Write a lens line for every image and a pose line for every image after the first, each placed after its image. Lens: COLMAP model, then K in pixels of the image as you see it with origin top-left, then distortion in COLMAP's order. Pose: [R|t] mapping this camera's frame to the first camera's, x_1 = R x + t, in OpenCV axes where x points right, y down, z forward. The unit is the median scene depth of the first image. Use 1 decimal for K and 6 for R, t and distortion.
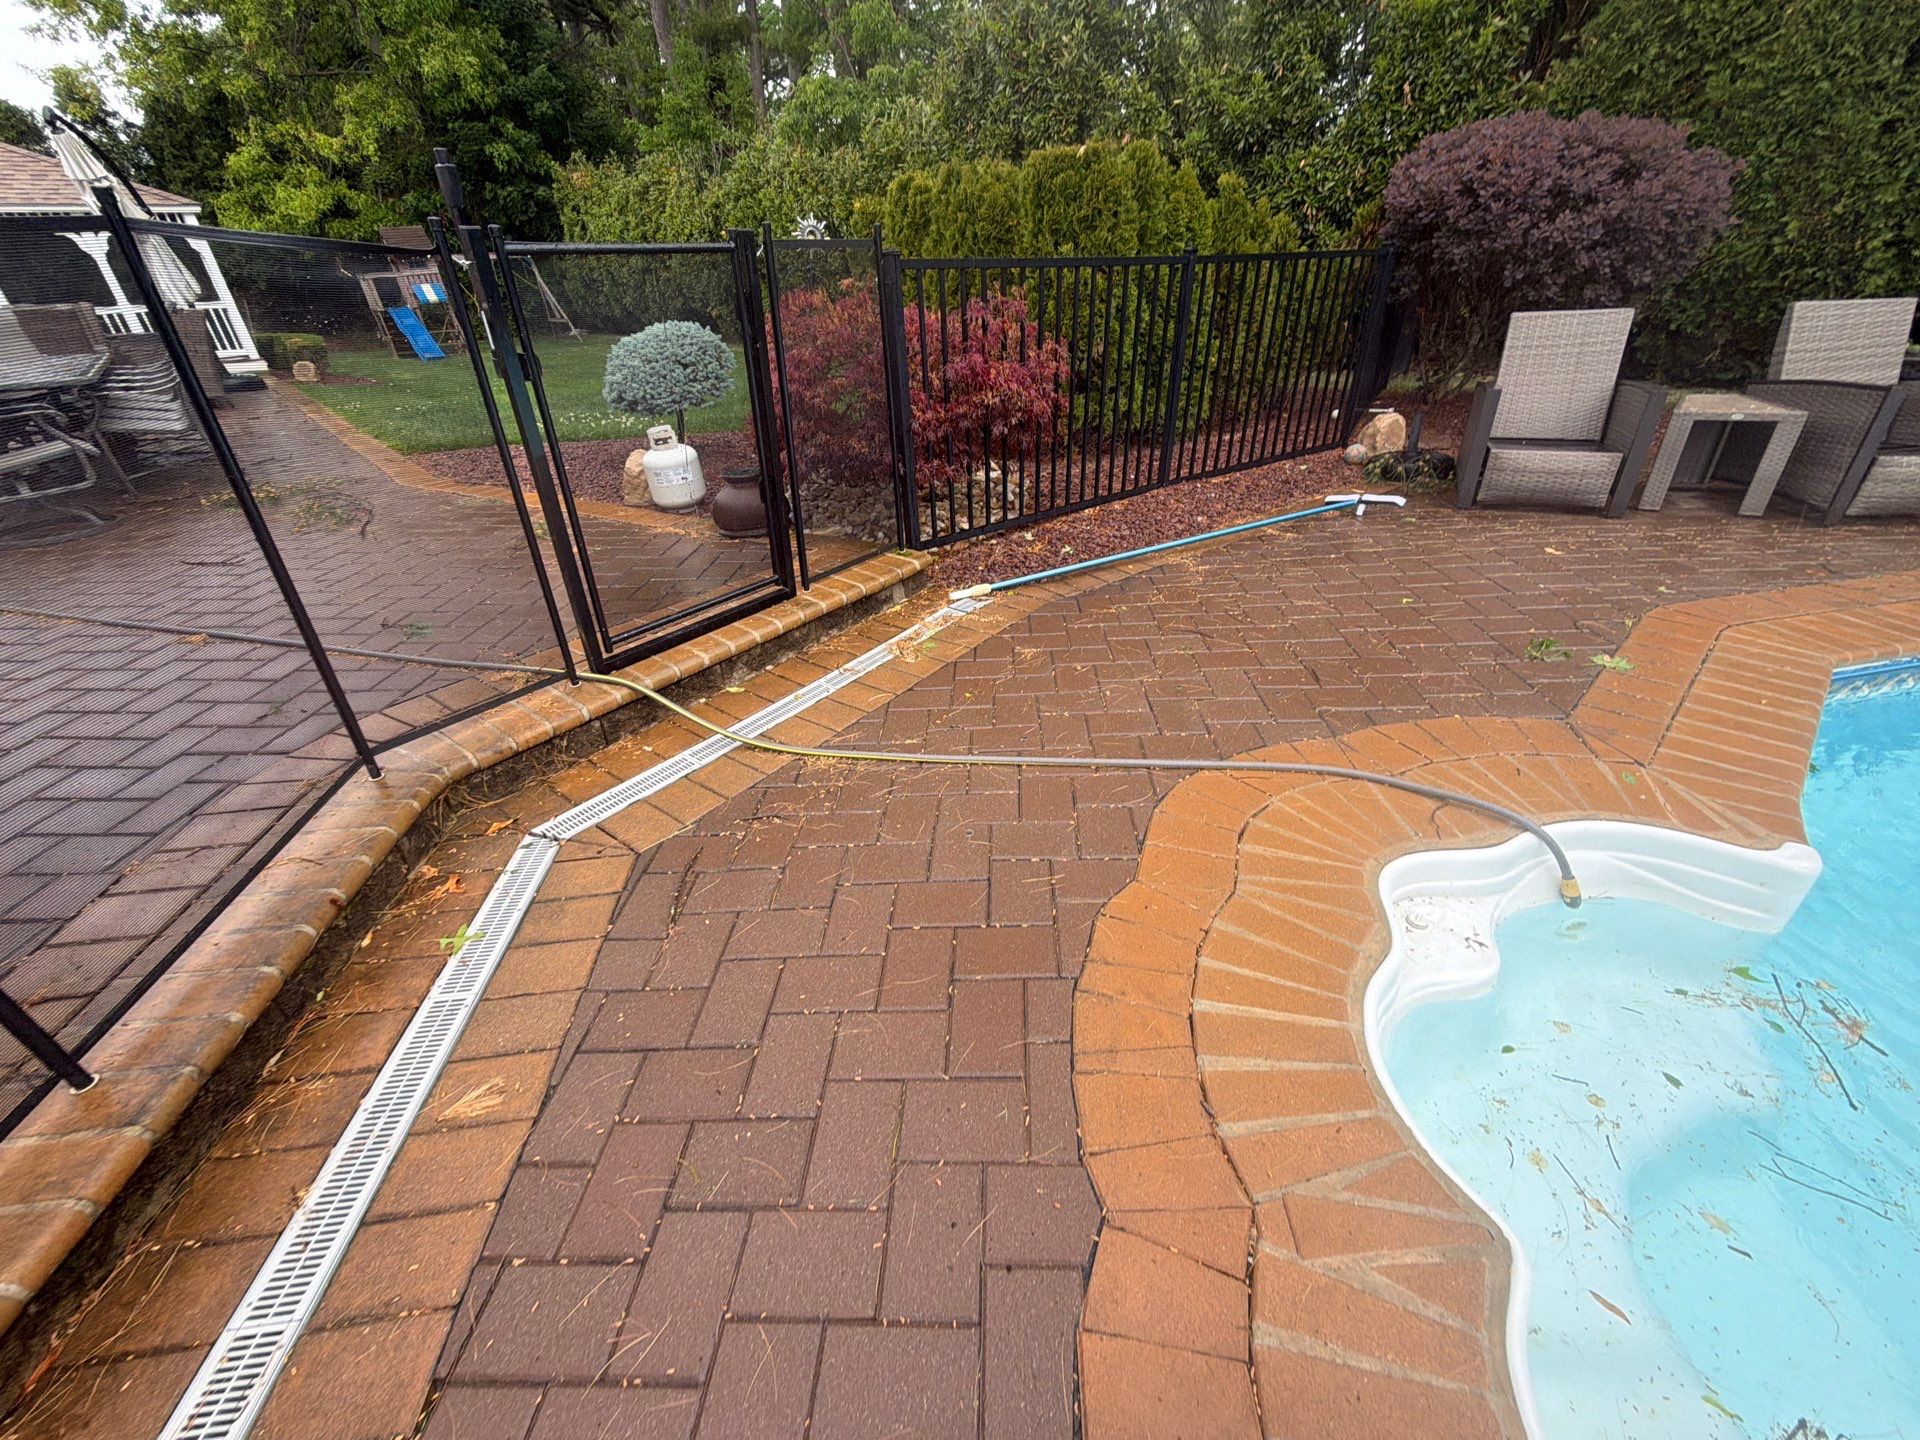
lens RADIAL K [[798.7, 0, 960.0], [0, 798.7, 720.0], [0, 0, 1]] dist [-0.001636, 0.000636]
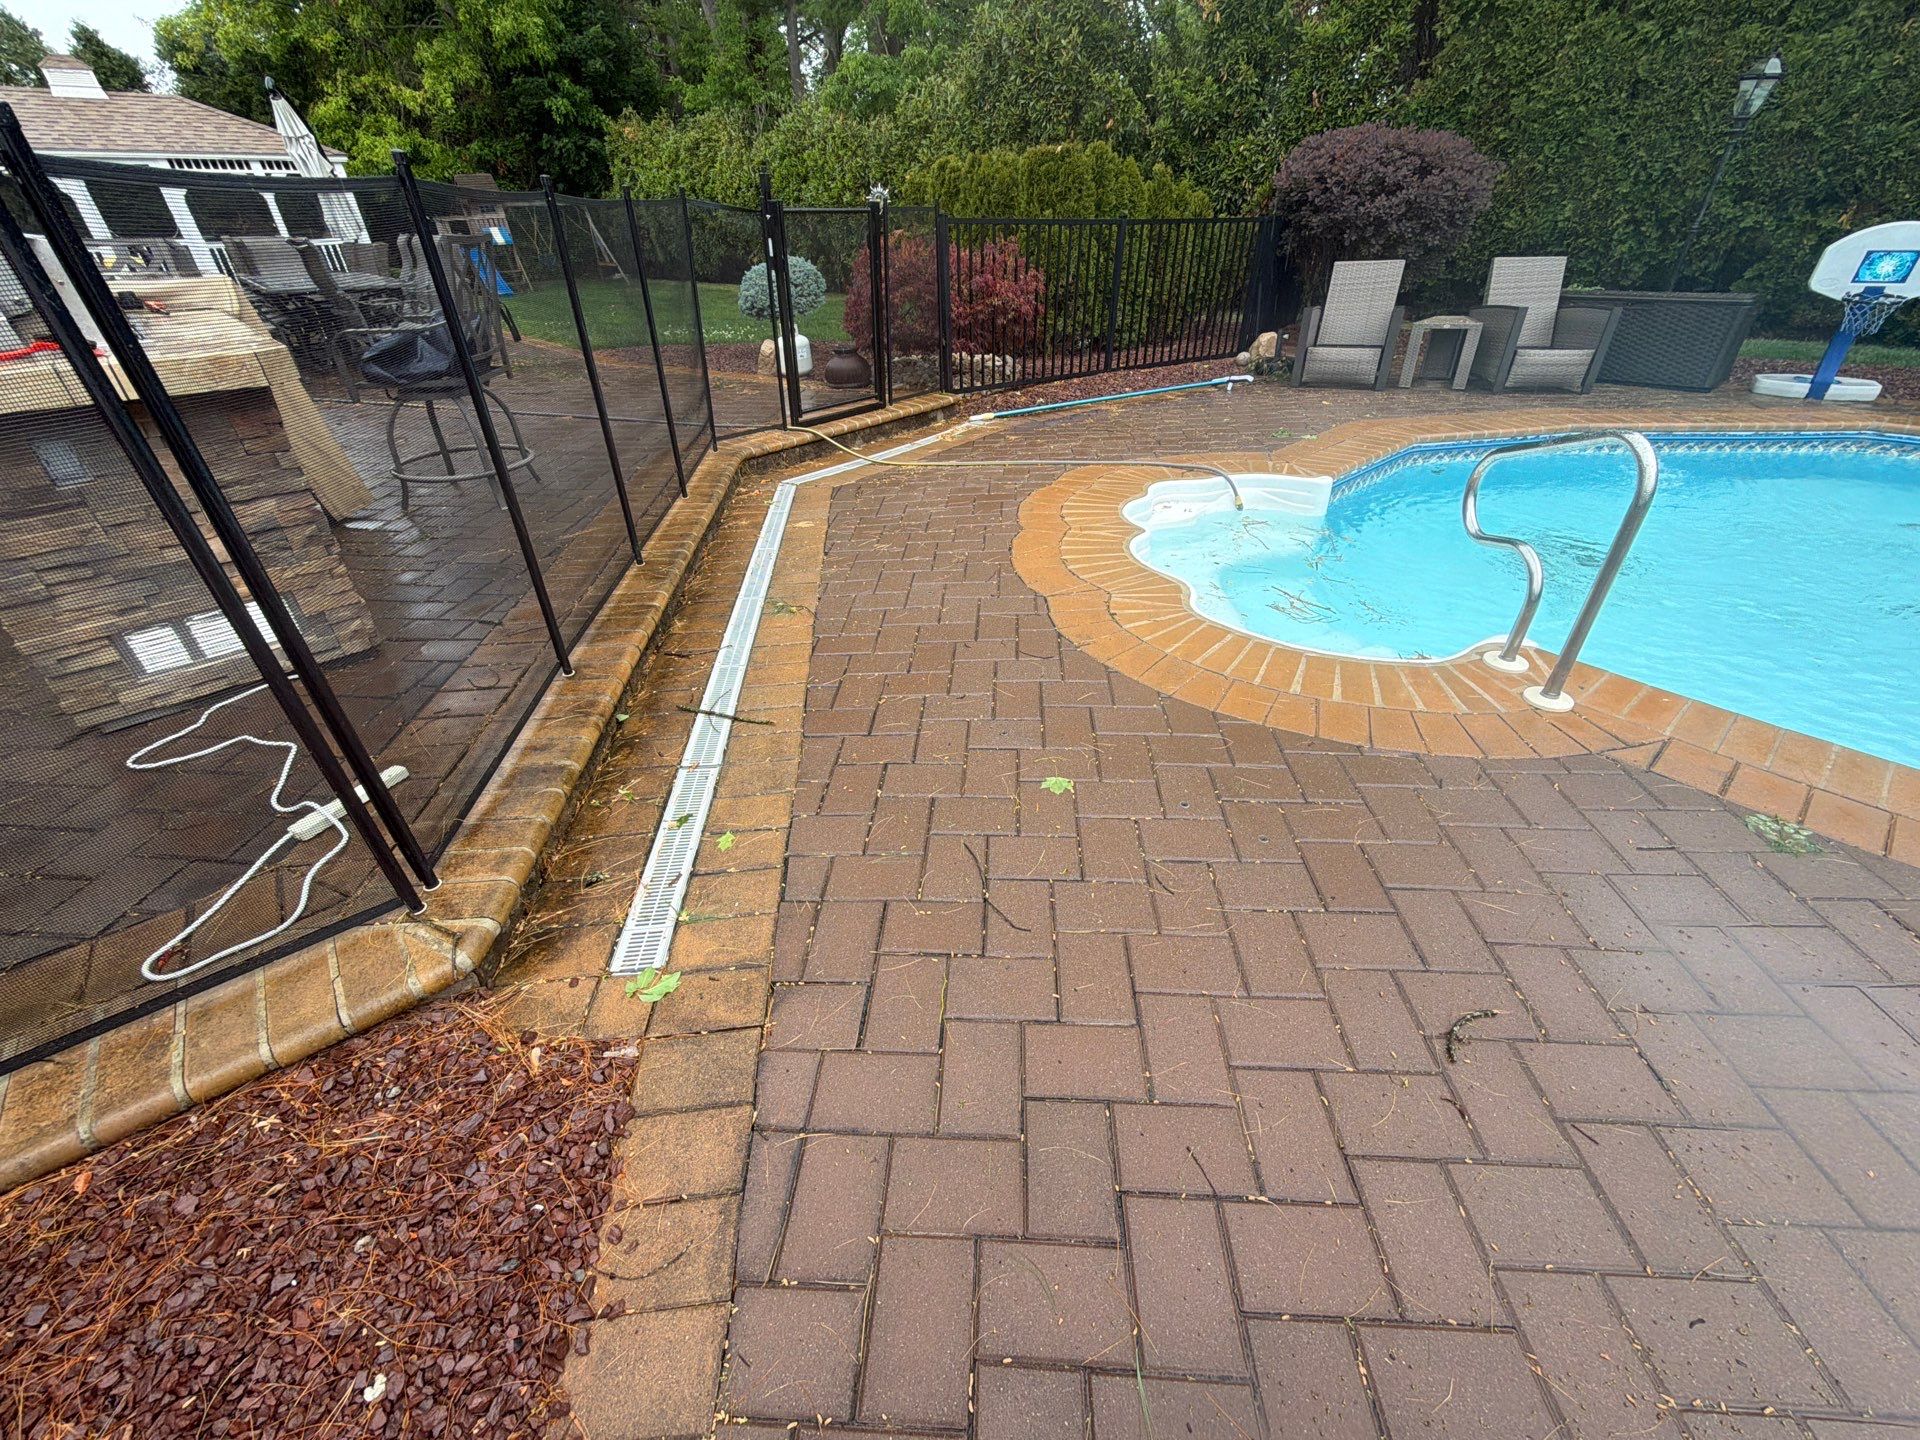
lens RADIAL K [[798.7, 0, 960.0], [0, 798.7, 720.0], [0, 0, 1]] dist [-0.001636, 0.000636]
pose [[0.999708, 0.024147, 0.000067, -0.011485], [-0.024130, 0.998891, 0.040441, 0.262922], [0.000910, -0.040431, 0.999182, -0.462090]]
